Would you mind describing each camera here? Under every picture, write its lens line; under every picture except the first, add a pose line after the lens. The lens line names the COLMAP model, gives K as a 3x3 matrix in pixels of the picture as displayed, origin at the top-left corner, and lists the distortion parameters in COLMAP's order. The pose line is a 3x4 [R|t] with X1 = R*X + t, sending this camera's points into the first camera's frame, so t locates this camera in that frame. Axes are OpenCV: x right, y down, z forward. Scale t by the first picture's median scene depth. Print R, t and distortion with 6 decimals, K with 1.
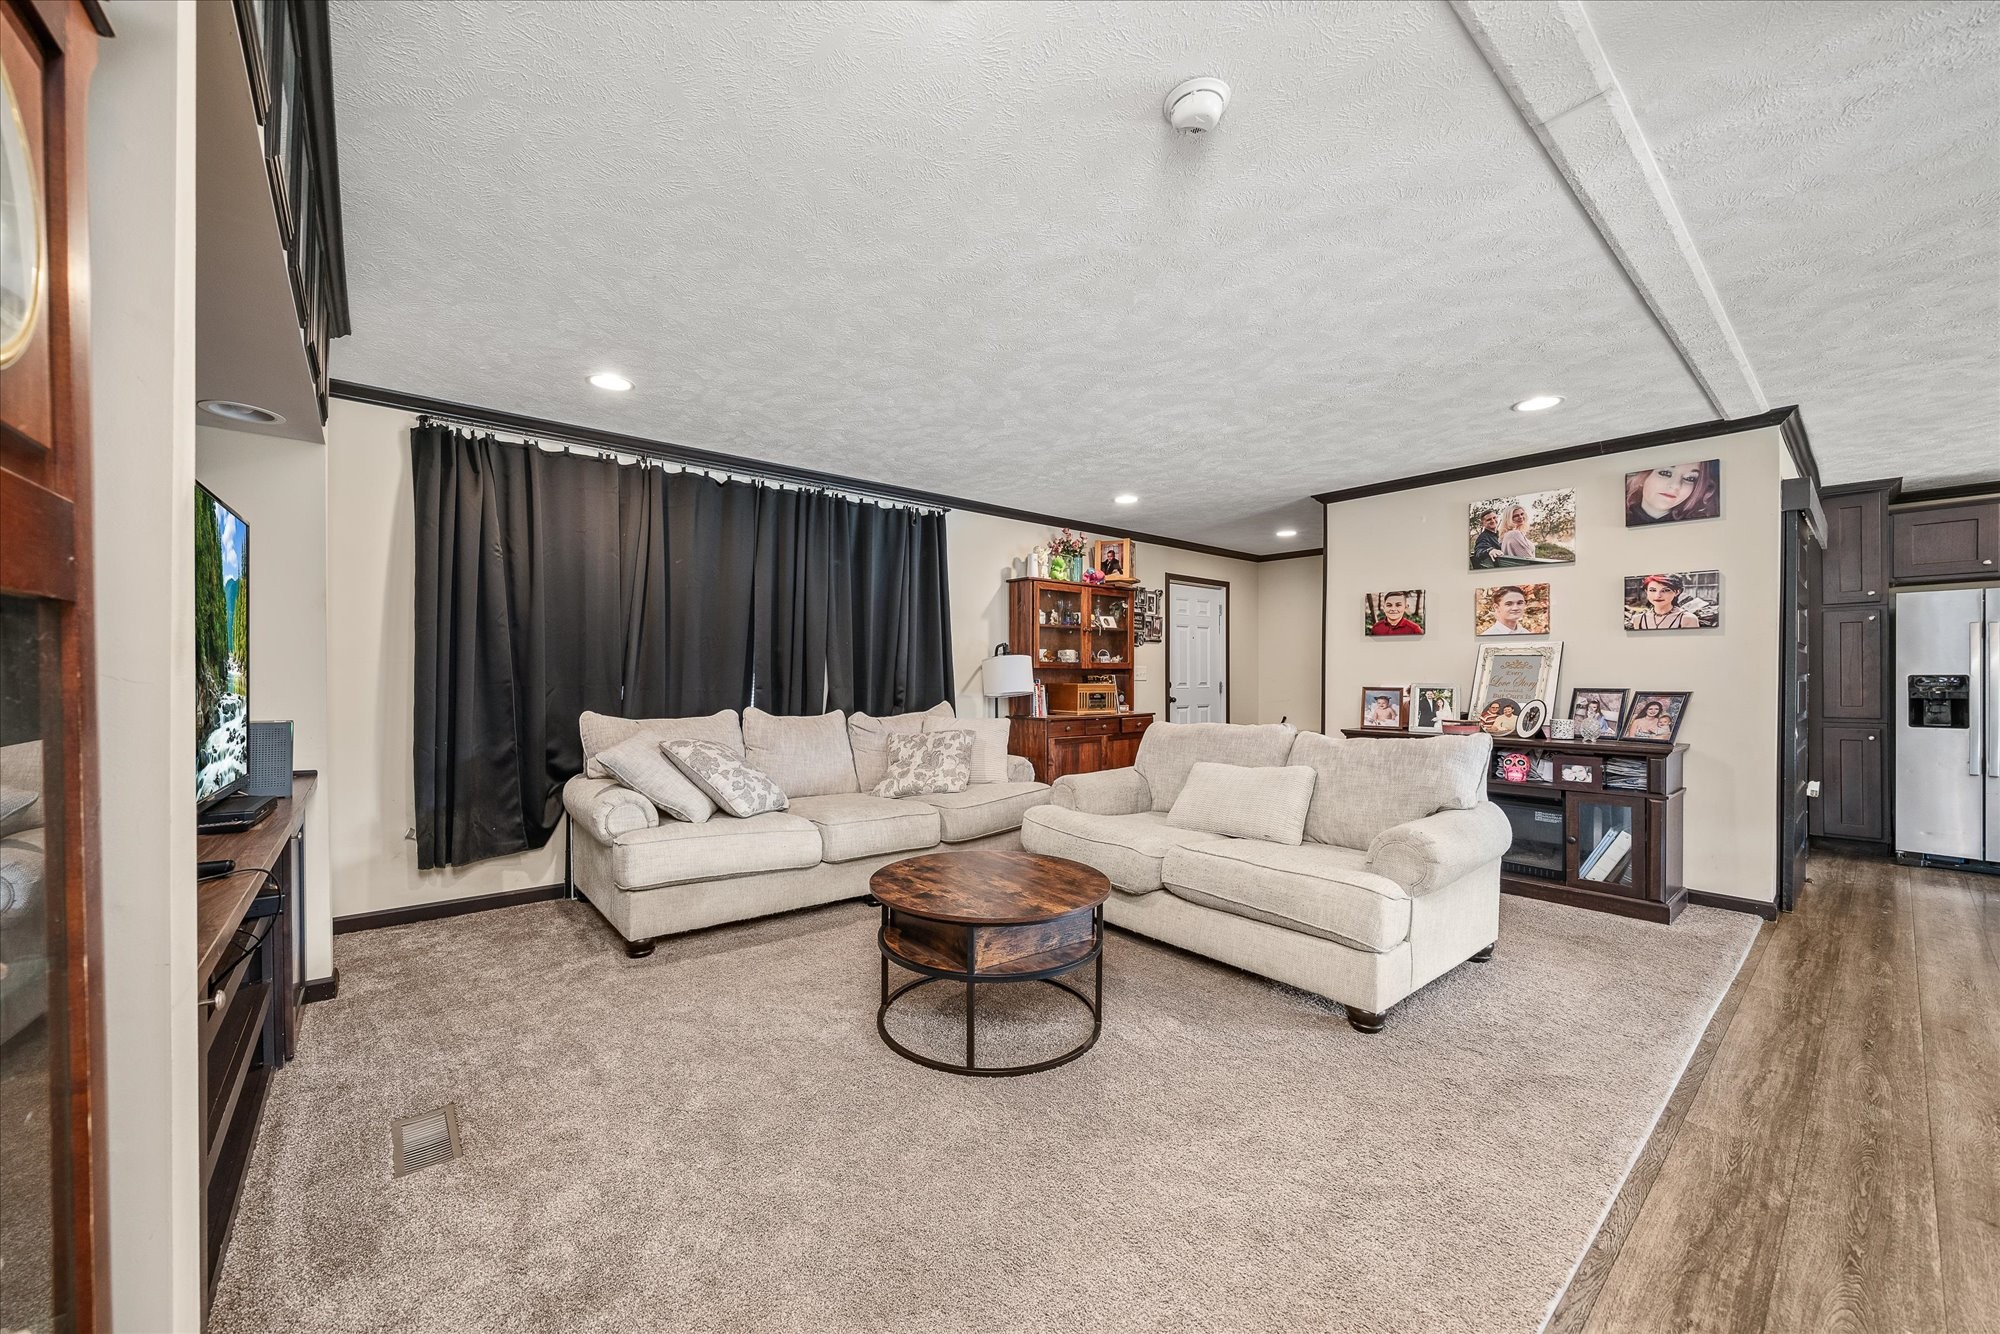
lens RADIAL K [[773.9, 0, 978.8], [0, 773.9, 641.1], [0, 0, 1]] dist [0.003488, 0.000600]
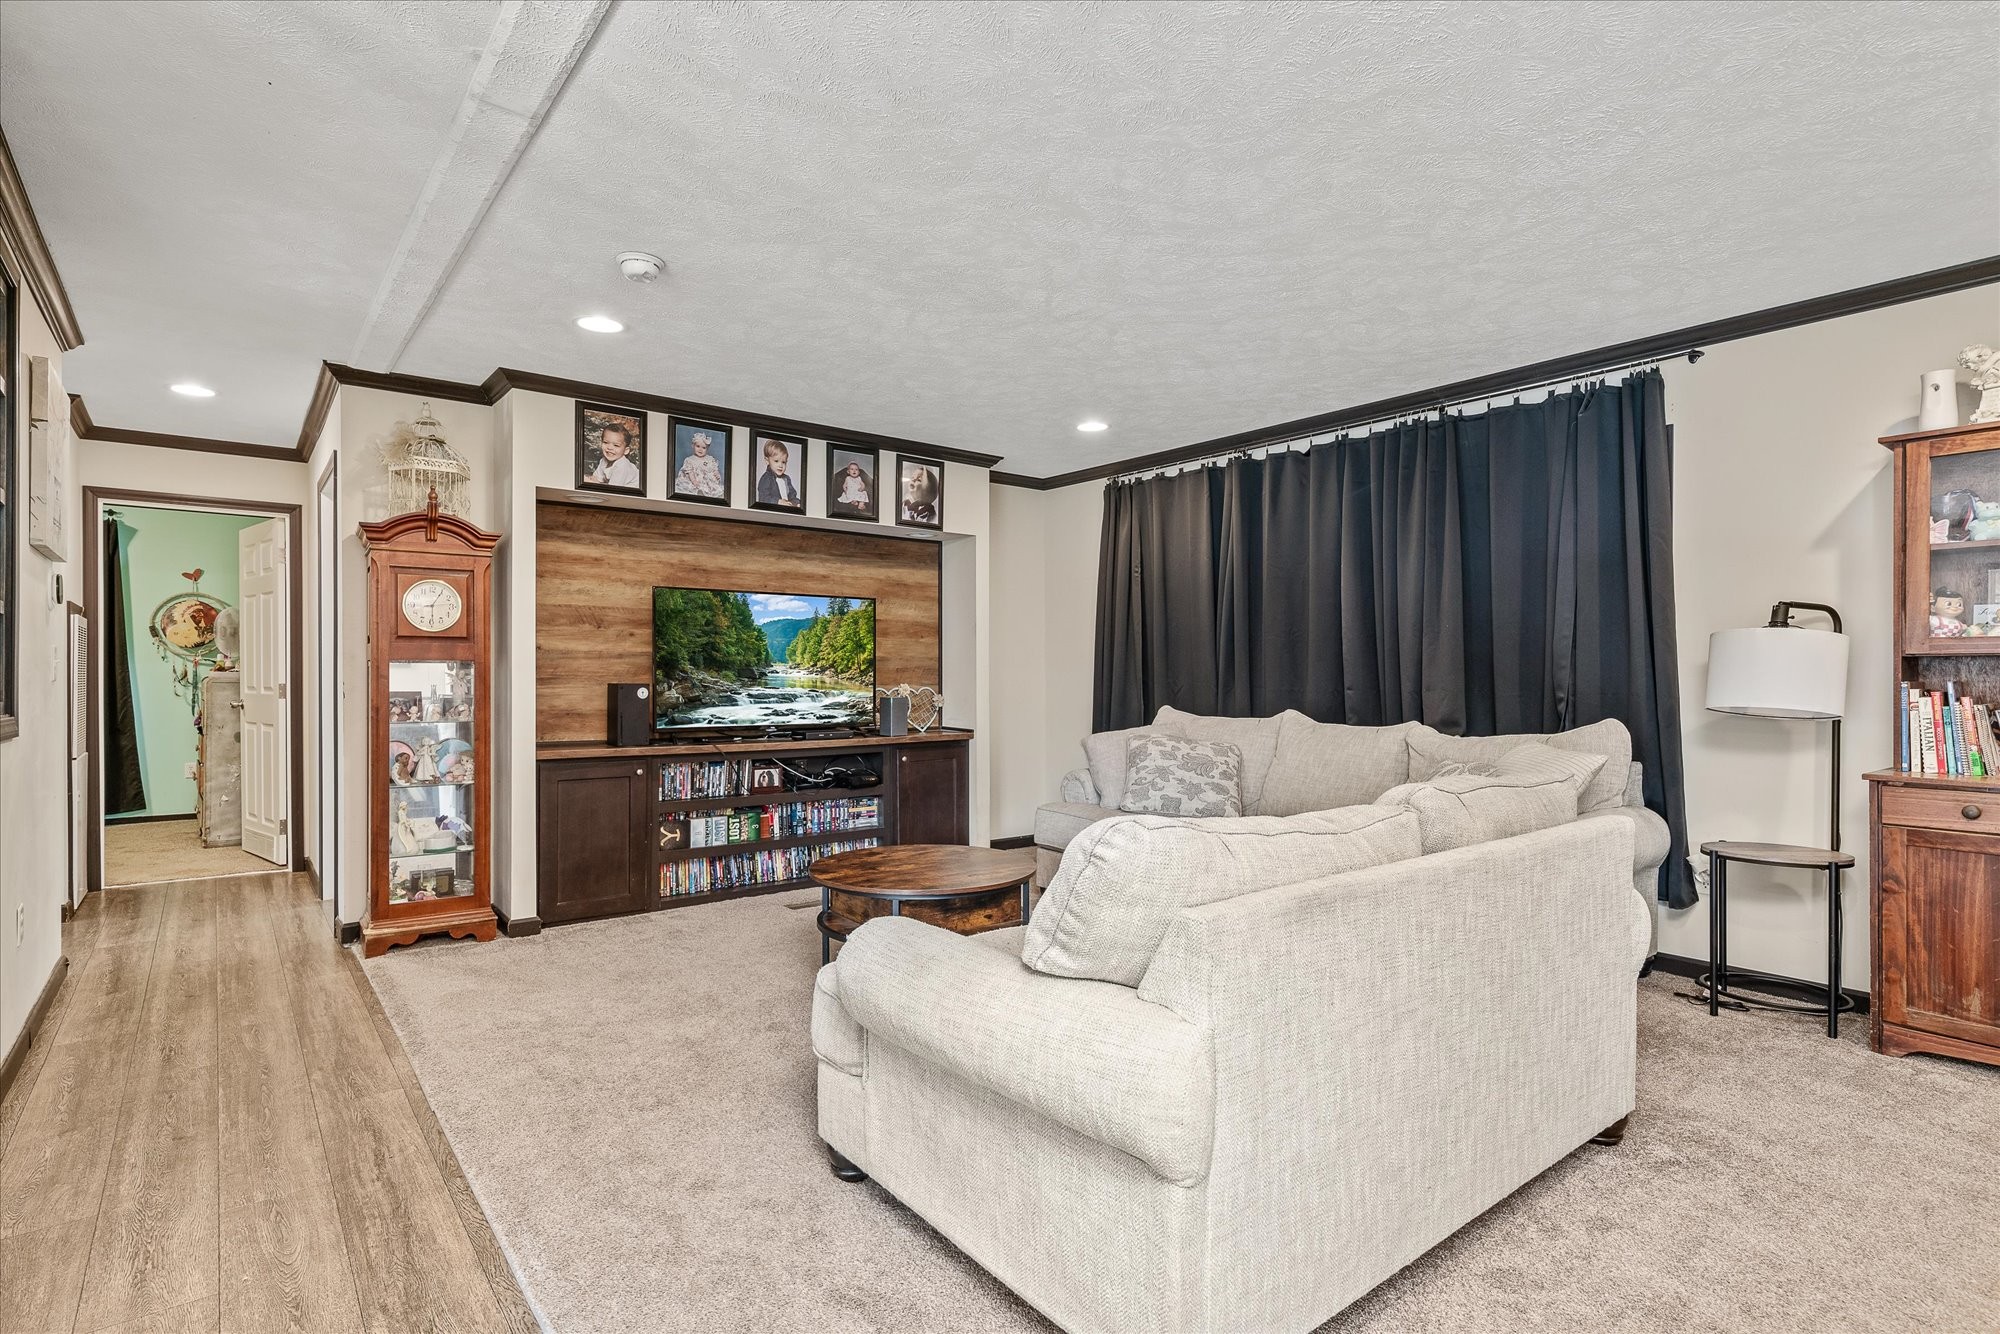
lens RADIAL K [[977.7, 0, 989.3], [0, 977.7, 670.7], [0, 0, 1]] dist [-0.012317, -0.001738]
pose [[-0.031901, -0.000758, -0.999491, 1.947032], [0.046193, 0.998930, -0.002232, 0.073660], [0.998423, -0.046241, -0.031832, 1.648182]]
